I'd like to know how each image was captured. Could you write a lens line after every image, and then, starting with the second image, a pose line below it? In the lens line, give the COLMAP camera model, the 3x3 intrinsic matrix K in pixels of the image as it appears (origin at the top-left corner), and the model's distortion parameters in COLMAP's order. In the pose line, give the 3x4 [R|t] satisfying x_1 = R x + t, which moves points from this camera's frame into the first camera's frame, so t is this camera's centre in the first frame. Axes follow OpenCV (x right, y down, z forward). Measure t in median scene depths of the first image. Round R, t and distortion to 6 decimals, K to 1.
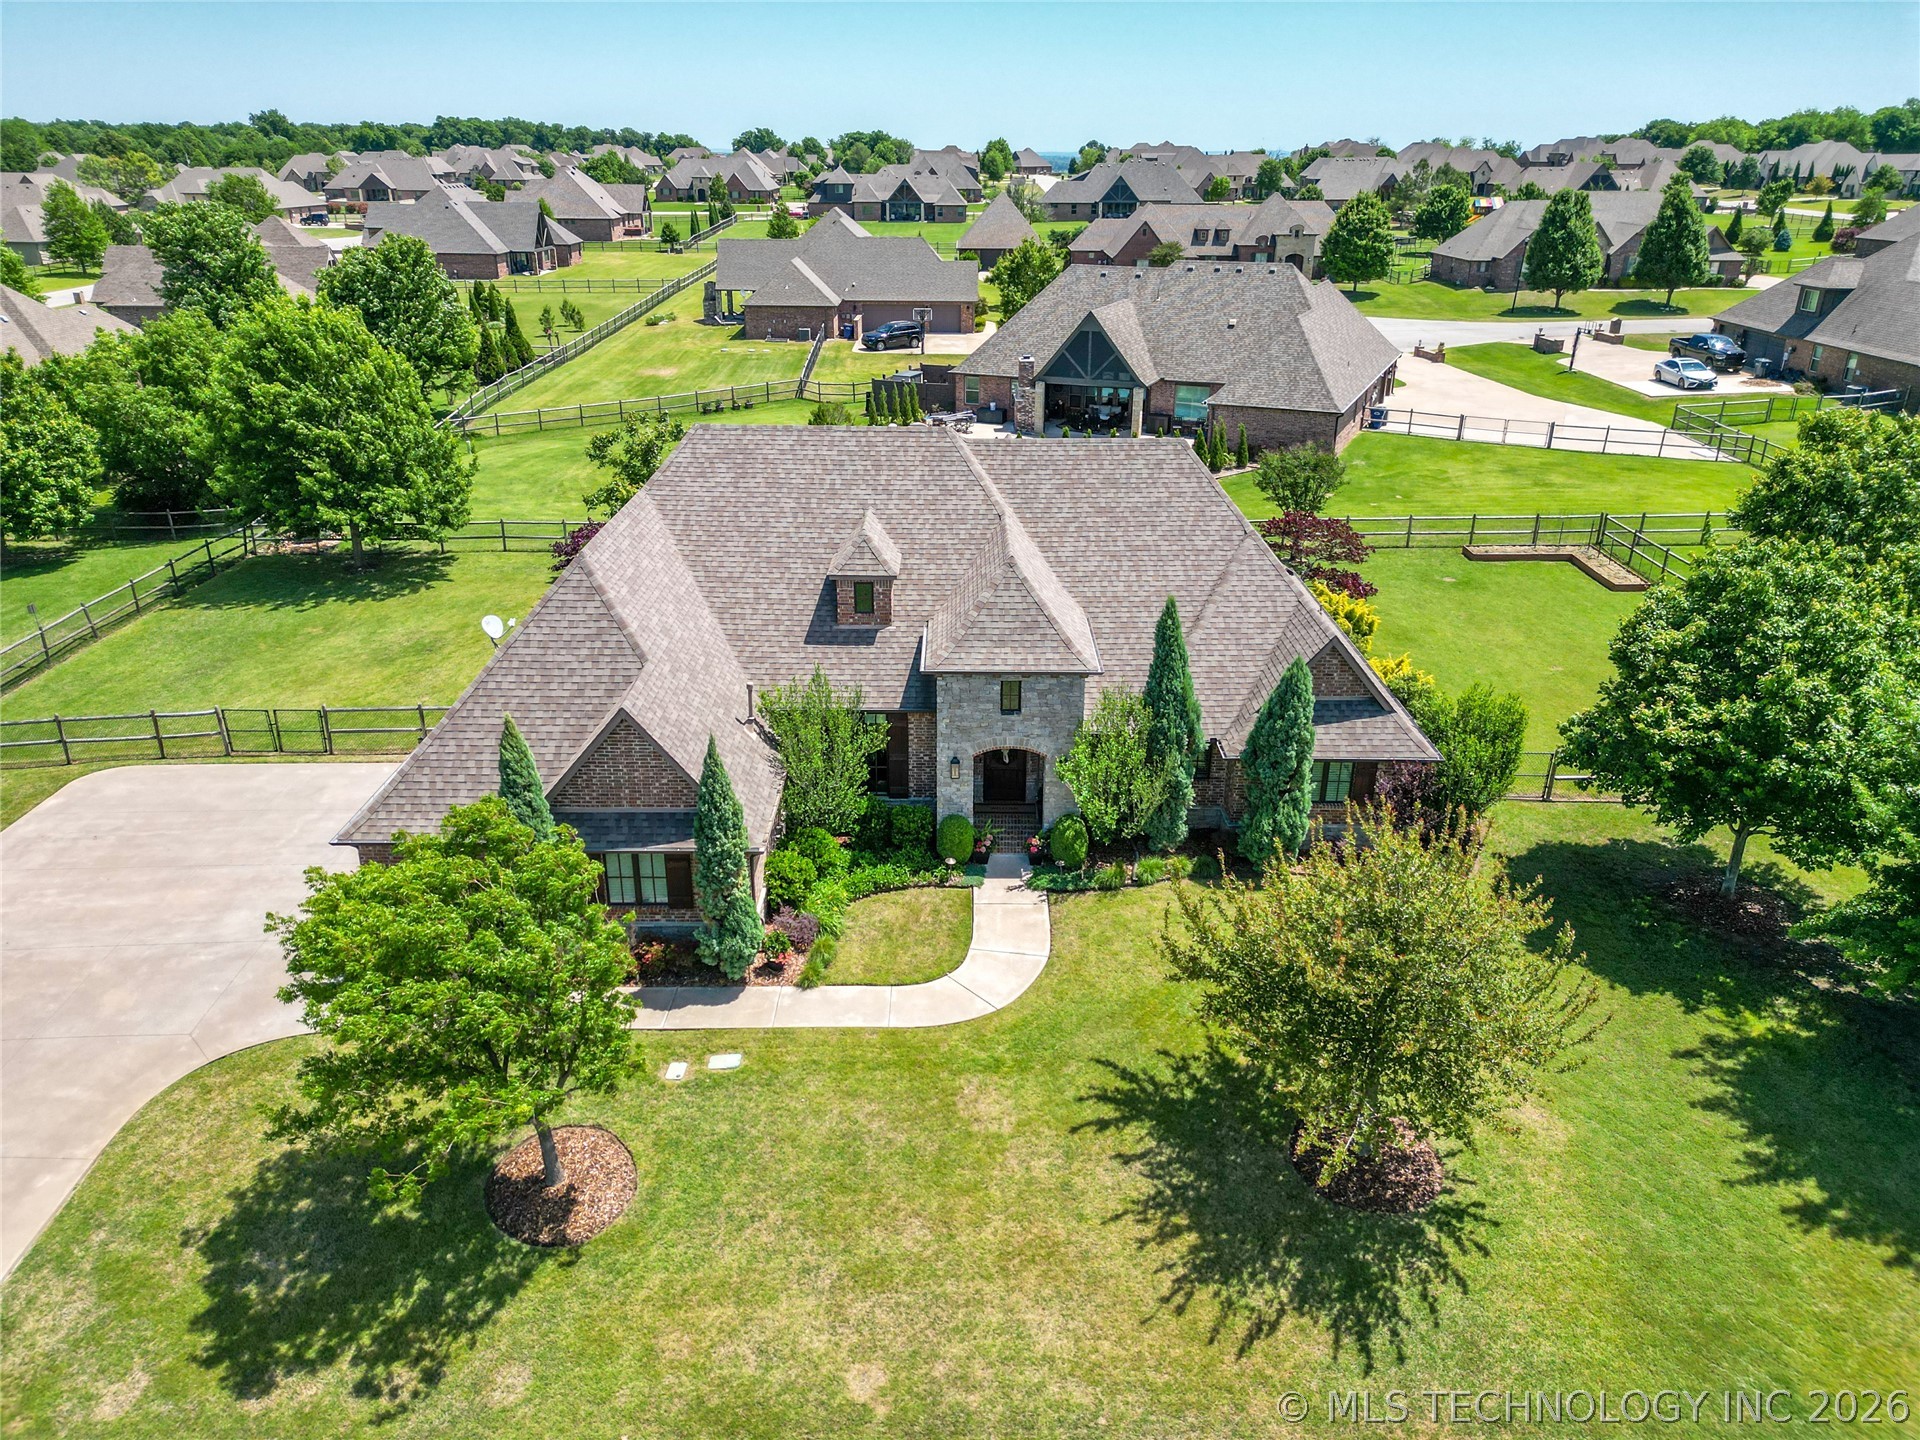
lens RADIAL K [[1341.5, 0, 955.5], [0, 1341.5, 716.2], [0, 0, 1]] dist [0.041877, -0.025477]
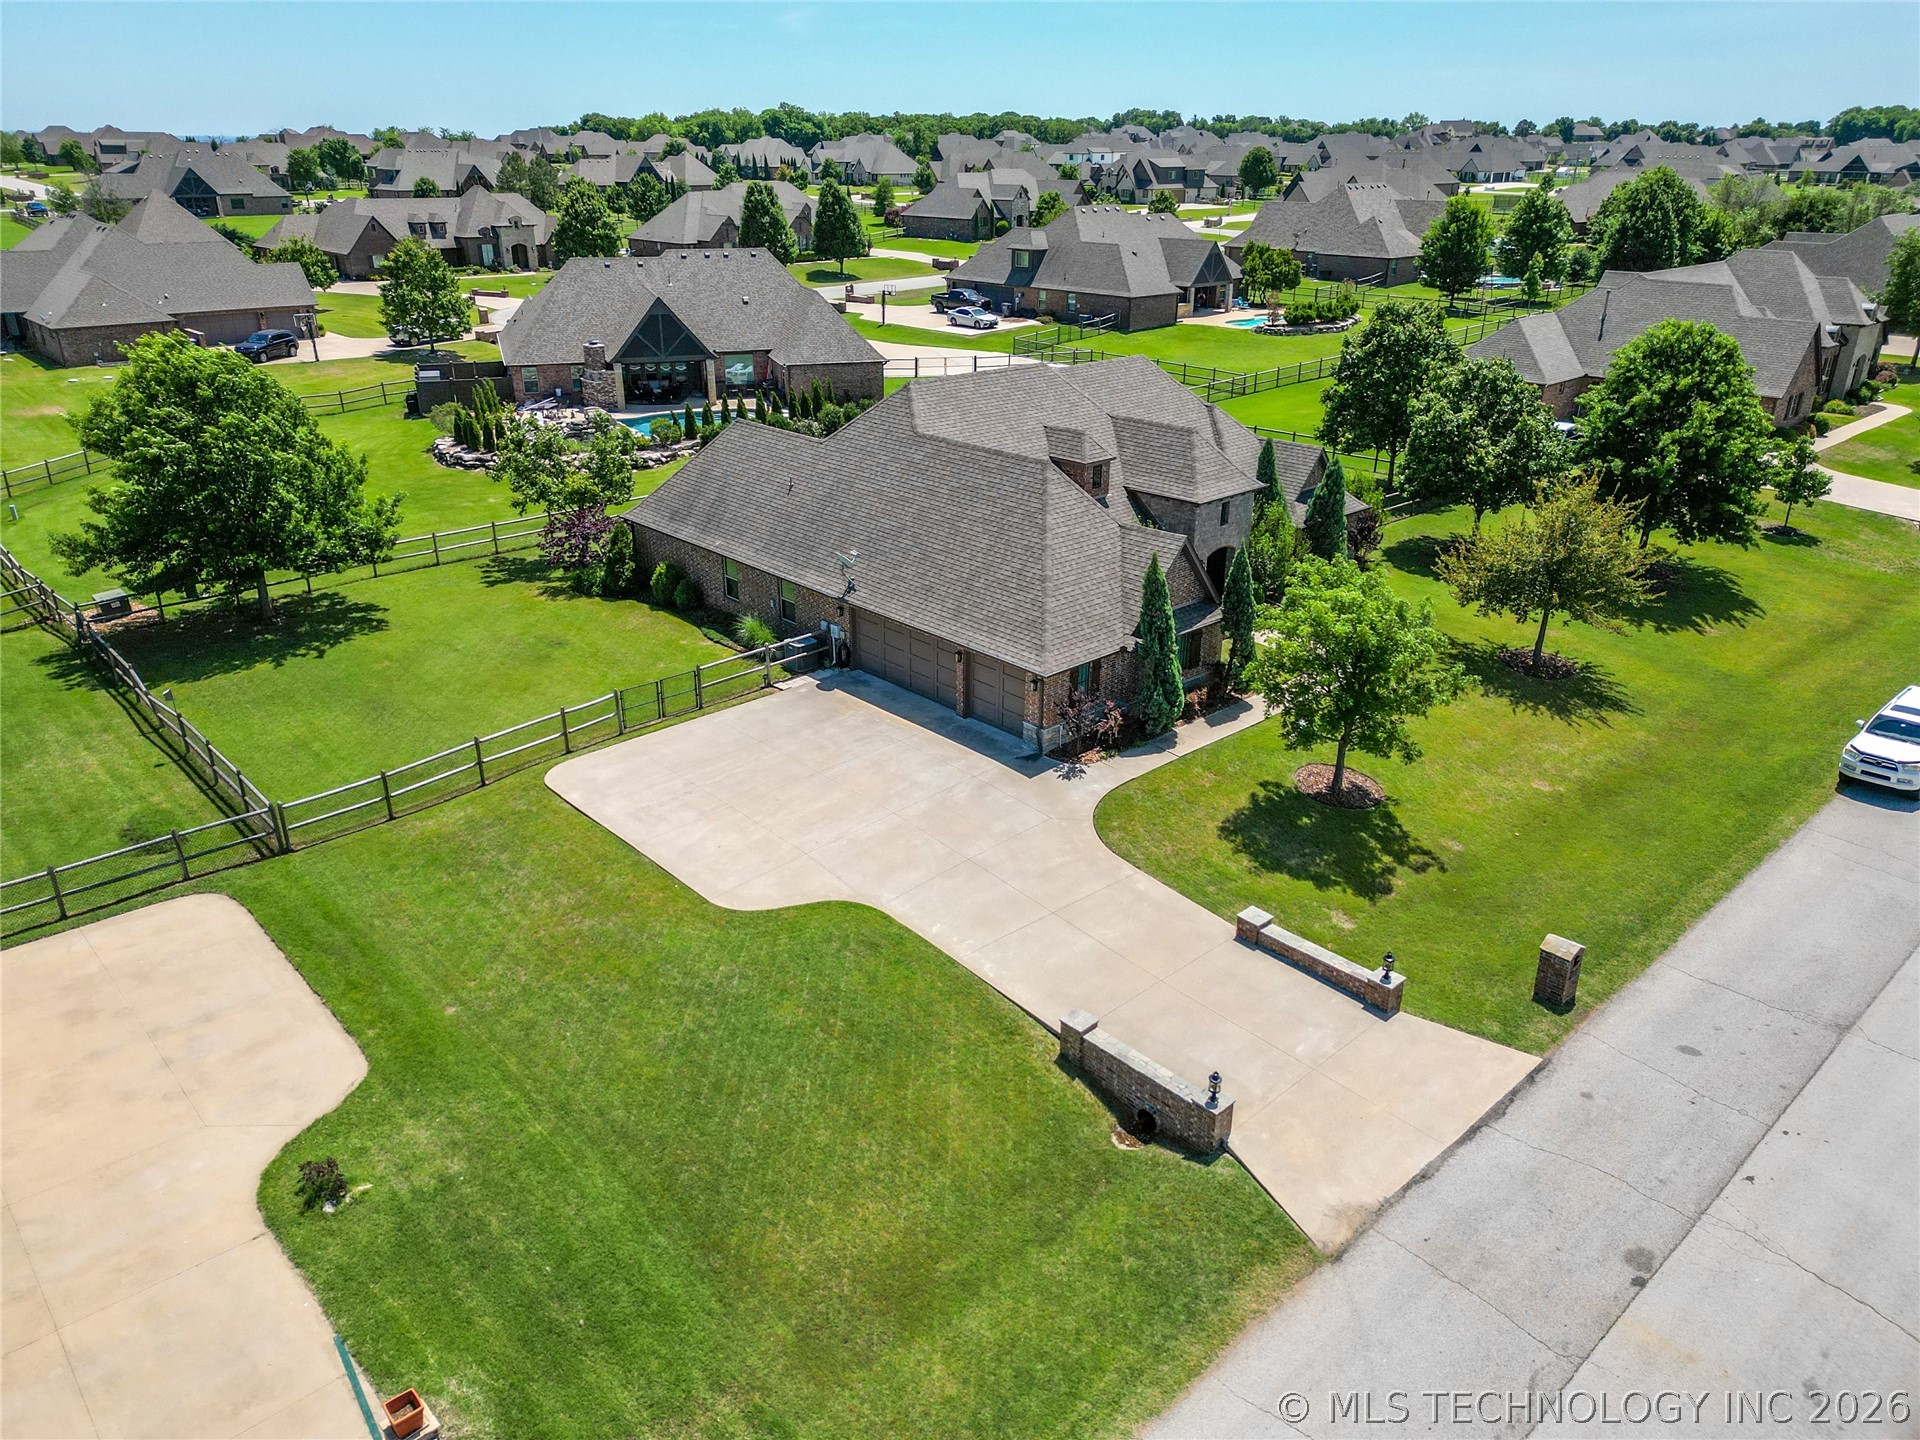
lens RADIAL K [[1341.5, 0, 973.3], [0, 1341.5, 725.6], [0, 0, 1]] dist [0.041877, -0.025477]
pose [[0.725893, -0.273434, 0.631120, -0.508841], [0.264546, 0.957989, 0.110778, -0.011108], [-0.634897, 0.086547, 0.767734, -0.004067]]
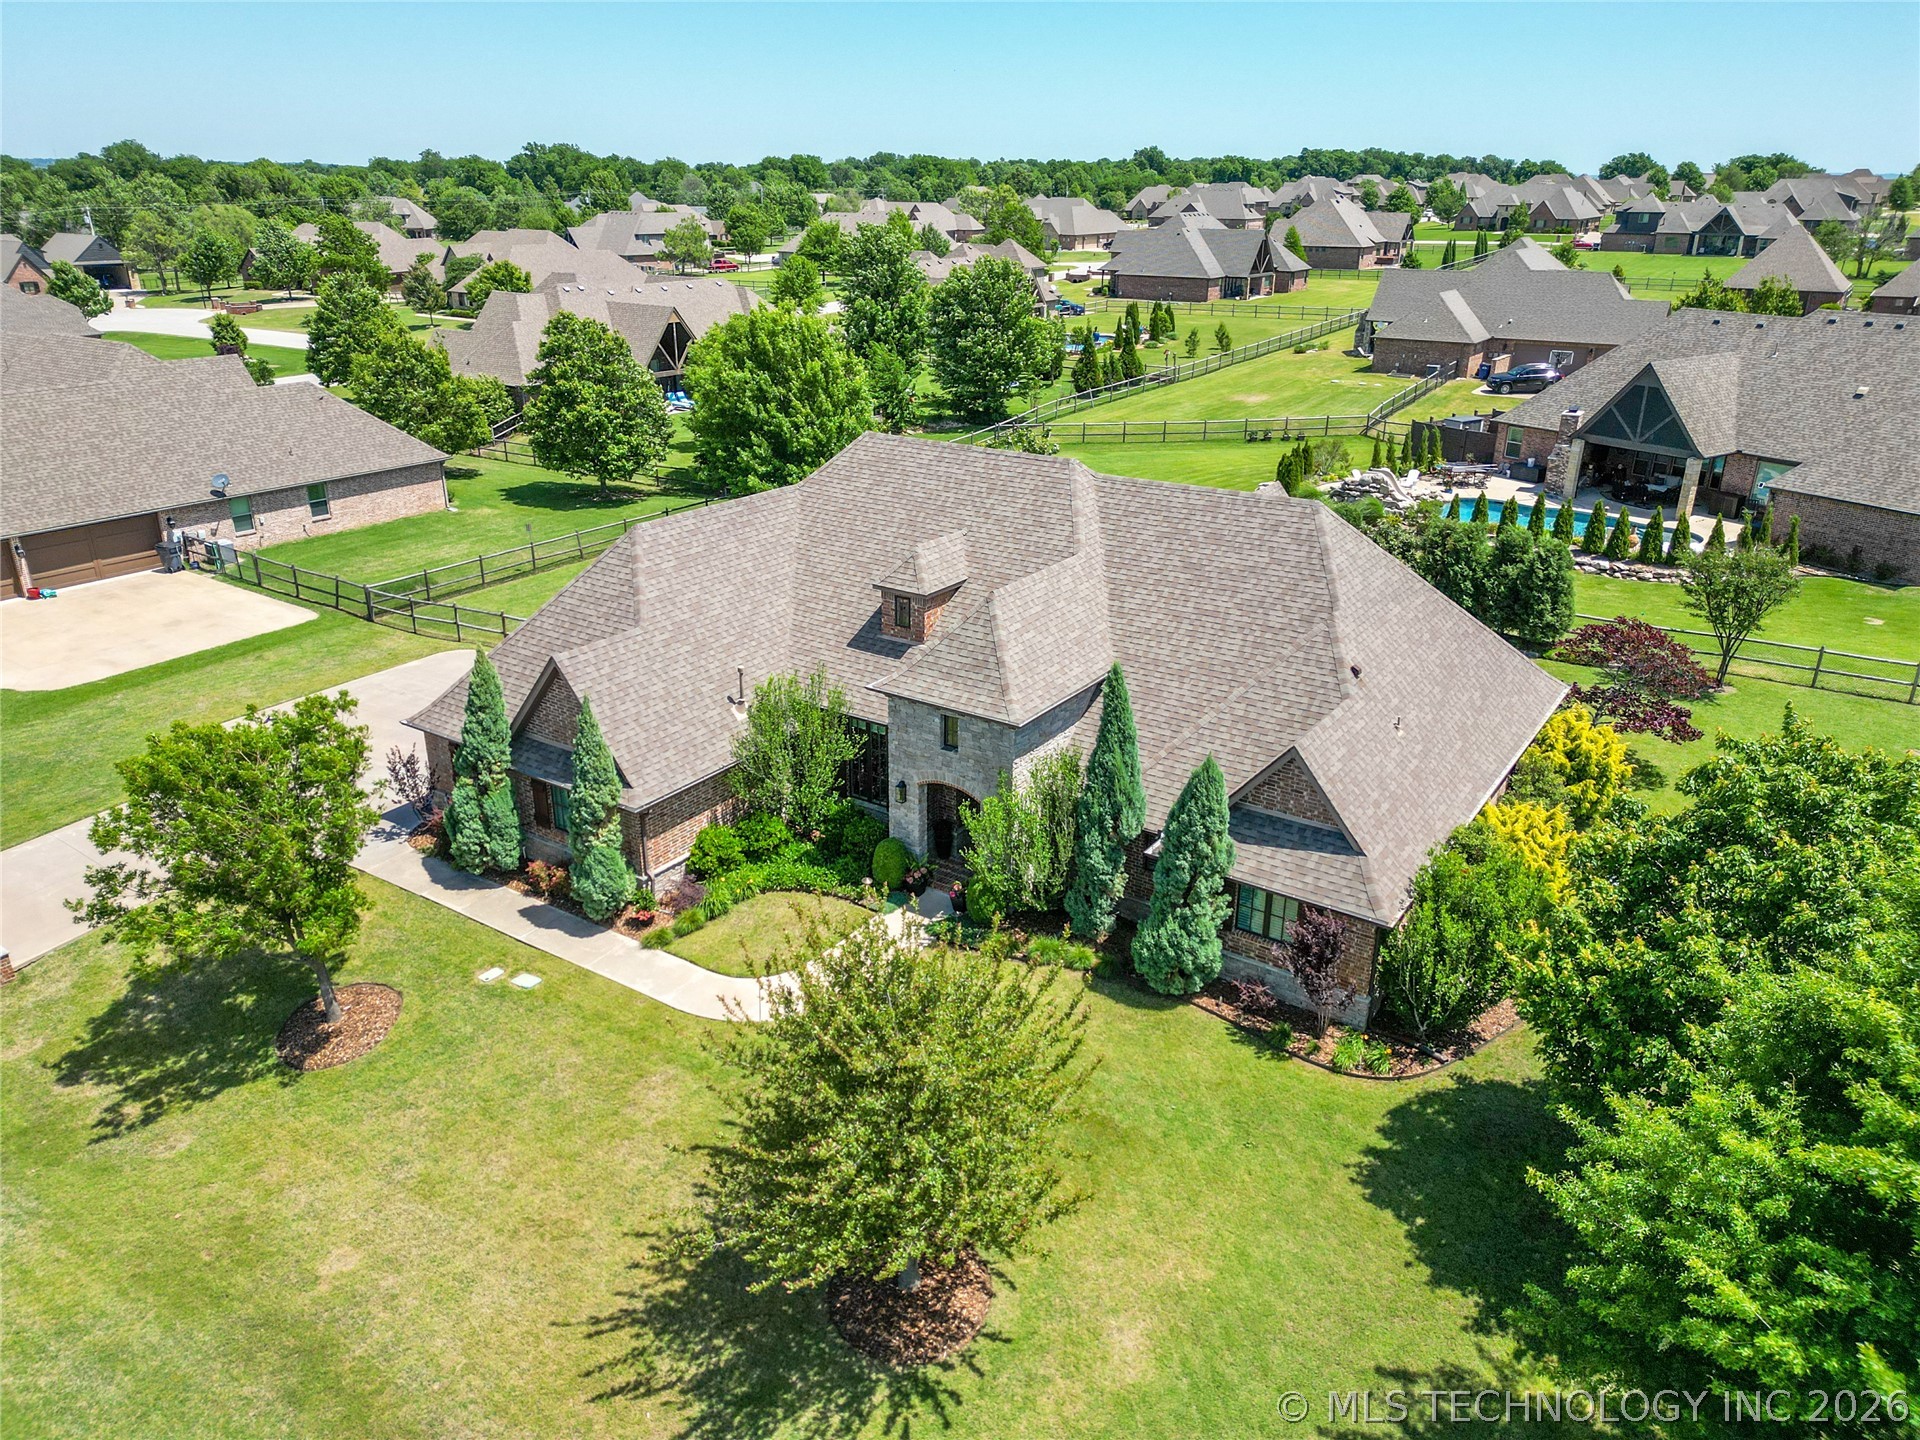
lens RADIAL K [[1341.5, 0, 960.3], [0, 1341.5, 715.4], [0, 0, 1]] dist [0.041877, -0.025477]
pose [[0.828900, 0.206773, -0.519778, 0.224527], [-0.216675, 0.975320, 0.042457, -0.028468], [0.515729, 0.077430, 0.853246, 0.072085]]
